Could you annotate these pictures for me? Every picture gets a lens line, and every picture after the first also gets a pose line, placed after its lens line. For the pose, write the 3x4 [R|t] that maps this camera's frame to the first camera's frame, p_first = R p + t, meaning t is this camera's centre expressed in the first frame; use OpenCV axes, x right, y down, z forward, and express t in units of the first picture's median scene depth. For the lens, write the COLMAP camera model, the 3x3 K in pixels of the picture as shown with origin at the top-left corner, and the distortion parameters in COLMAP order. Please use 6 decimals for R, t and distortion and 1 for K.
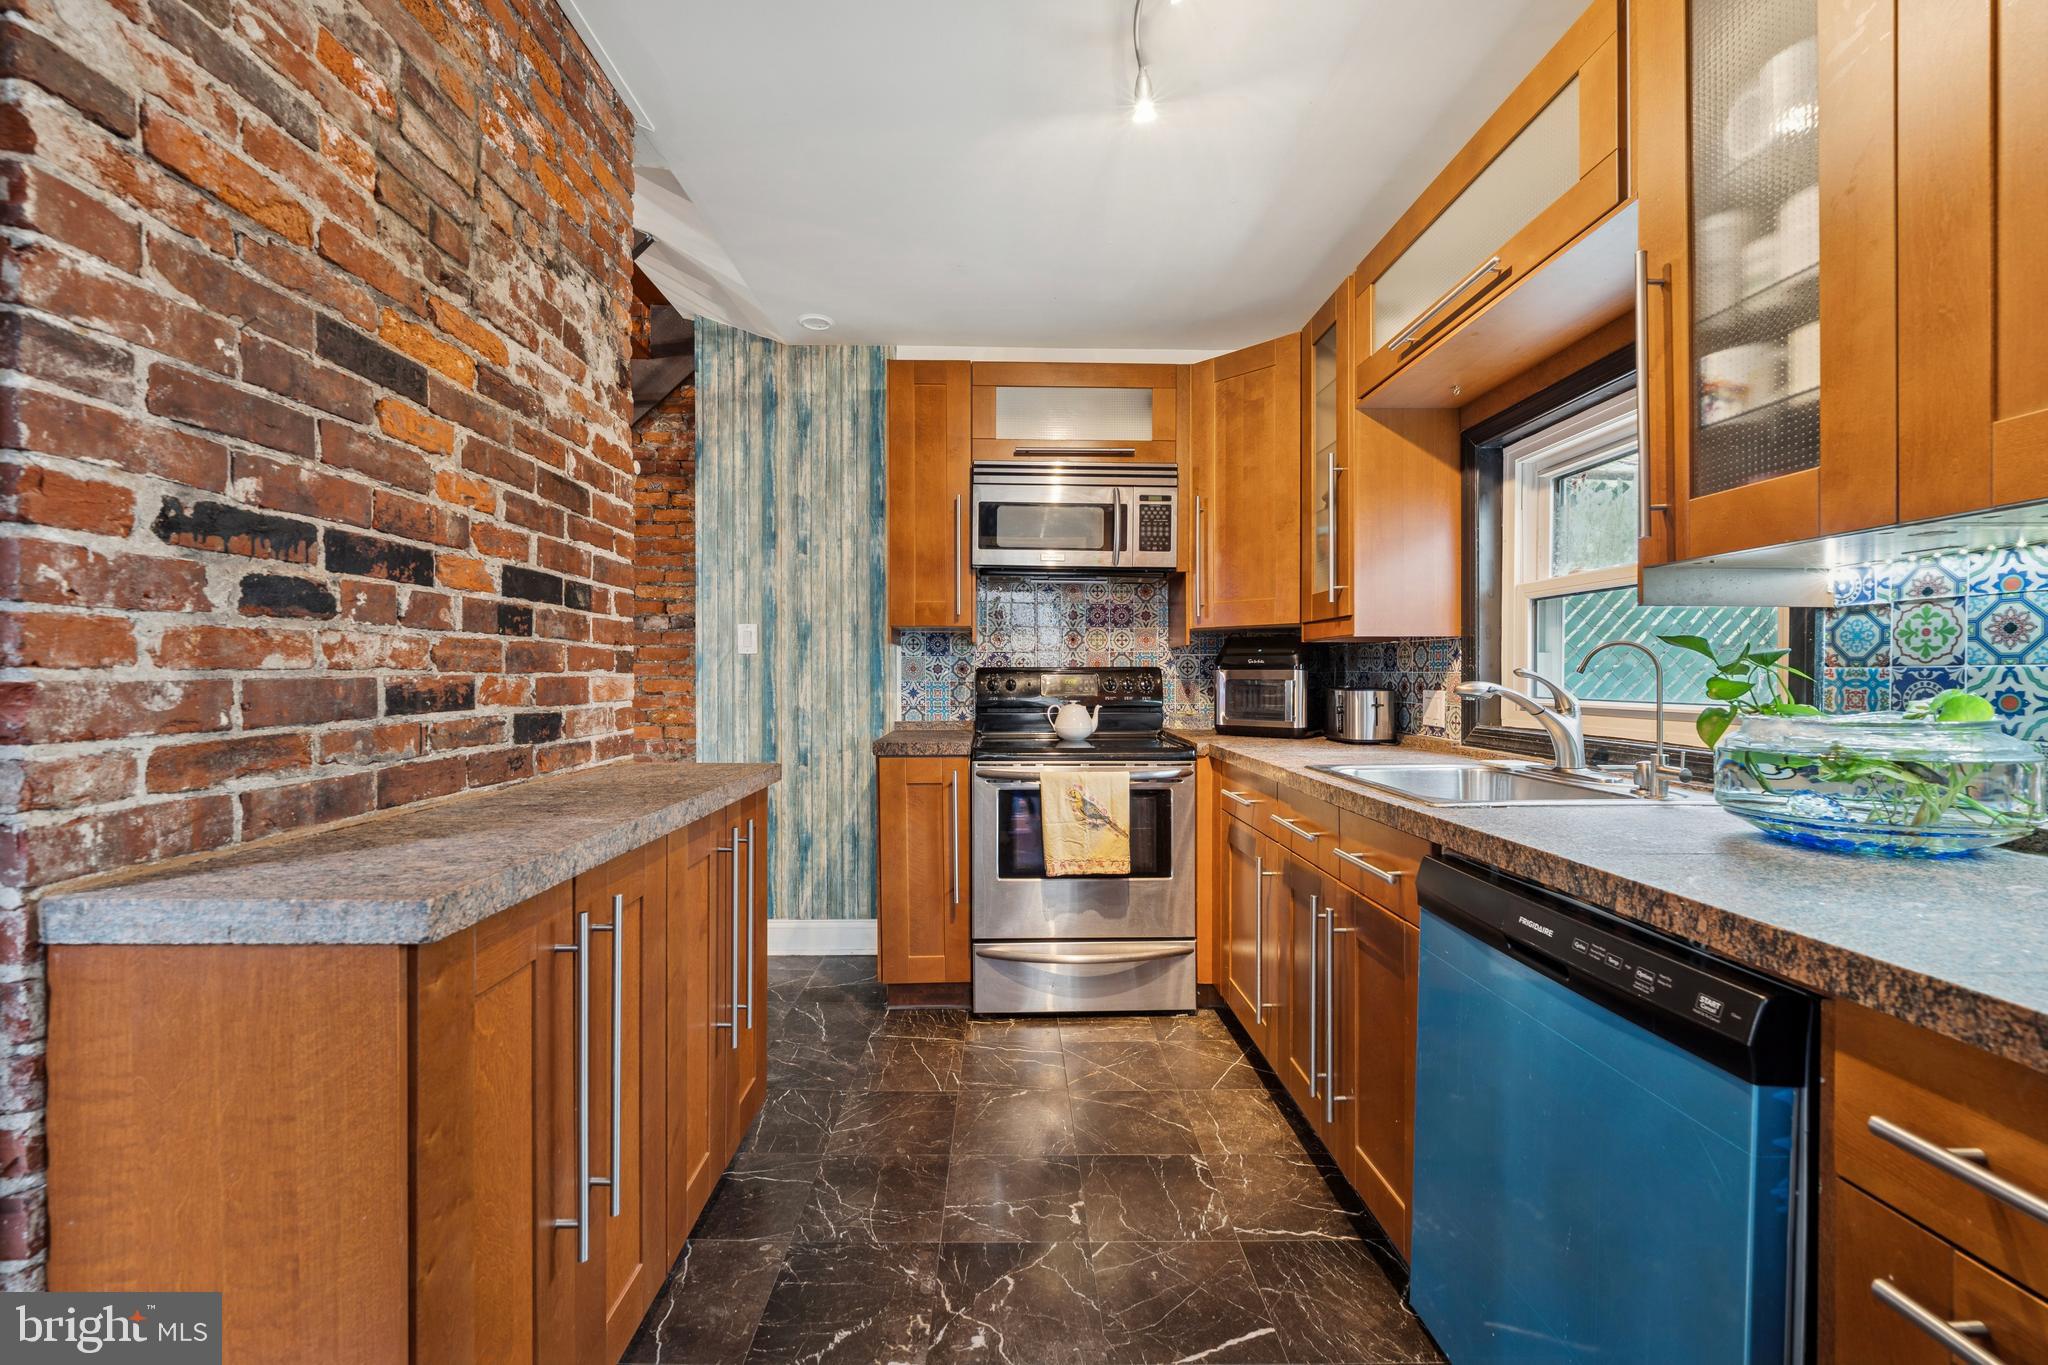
lens RADIAL K [[835.6, 0, 1007.1], [0, 835.6, 674.5], [0, 0, 1]] dist [0.001563, -0.000535]
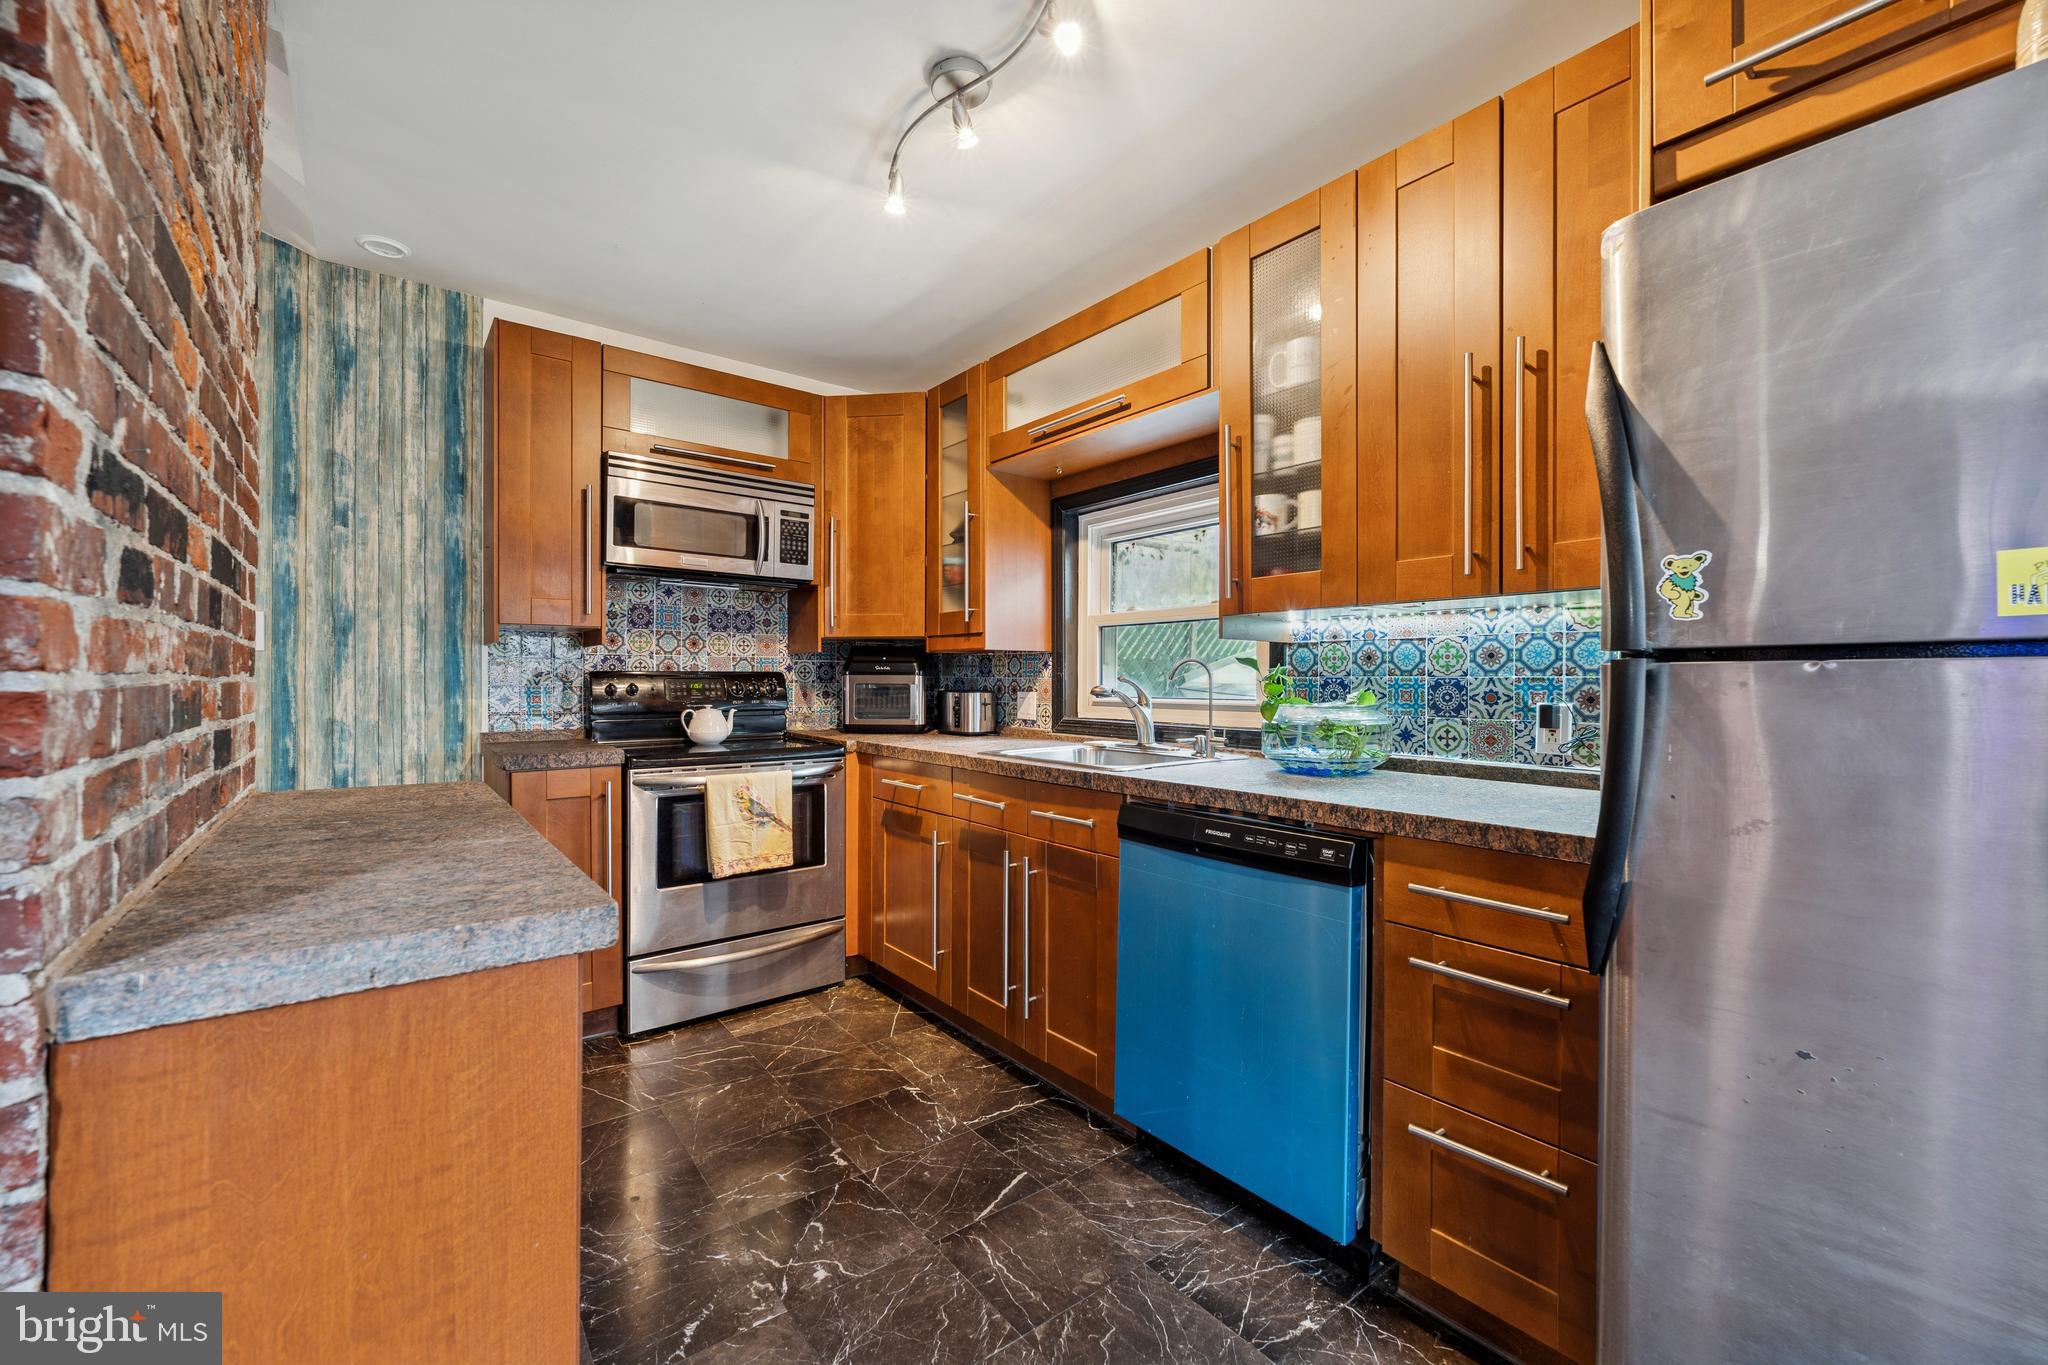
lens RADIAL K [[835.6, 0, 1023.7], [0, 835.6, 672.7], [0, 0, 1]] dist [0.001563, -0.000535]
pose [[0.795045, 0.006741, 0.606513, -0.399346], [-0.002701, 0.999968, -0.007574, -0.001873], [-0.606545, 0.004383, 0.795037, -0.048225]]
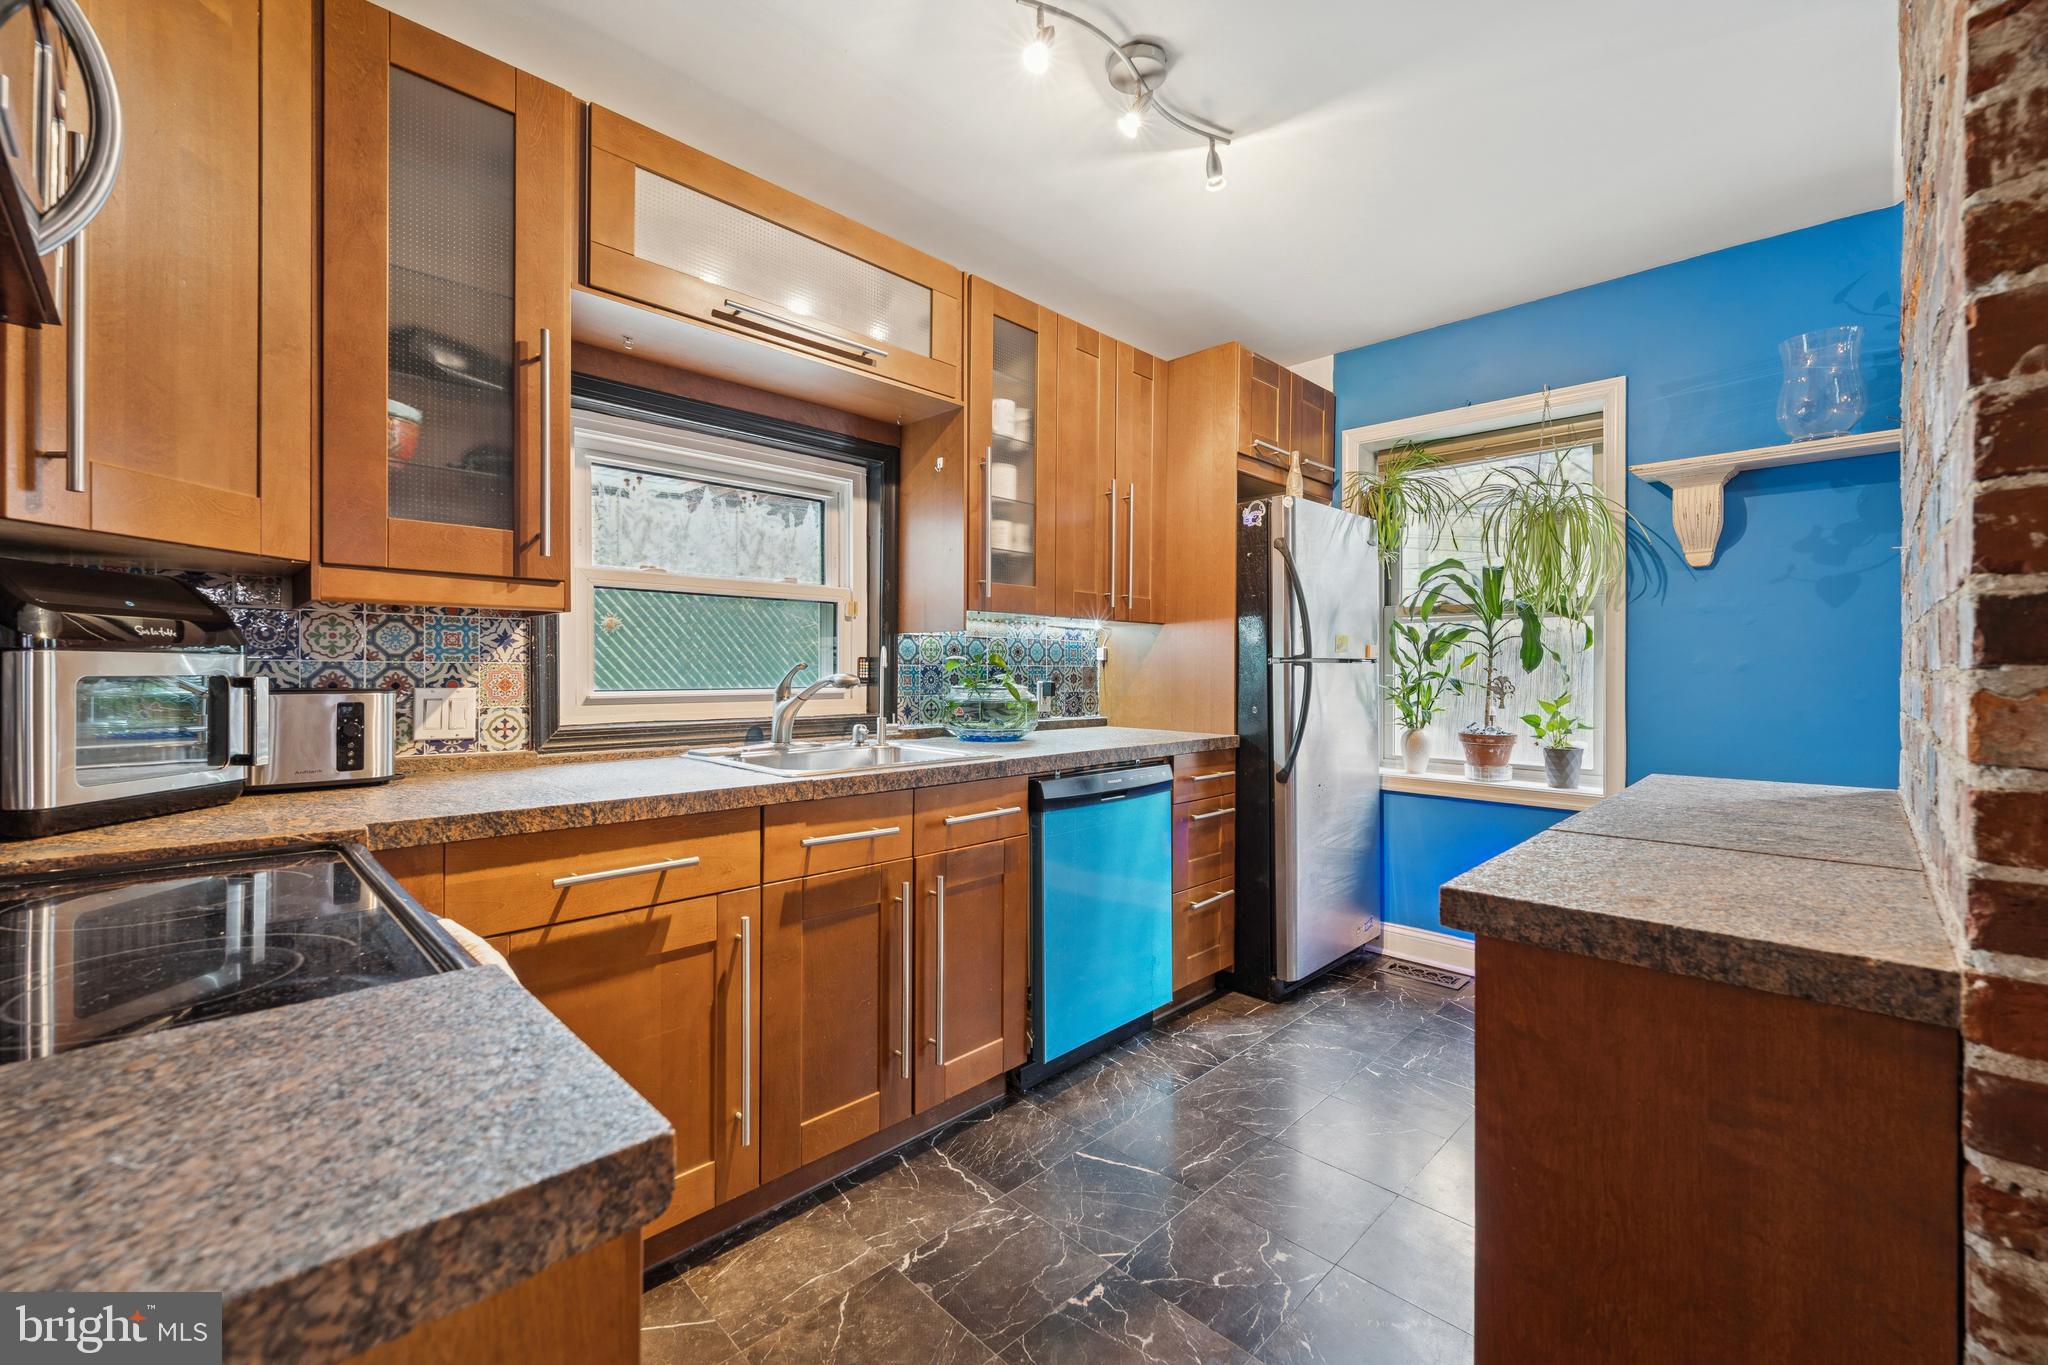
lens RADIAL K [[835.6, 0, 1032.5], [0, 835.6, 666.2], [0, 0, 1]] dist [0.001563, -0.000535]
pose [[-0.708815, 0.000422, 0.705394, -0.469856], [-0.003996, 0.999981, -0.004614, 0.002429], [-0.705383, -0.006089, -0.708800, 1.615670]]
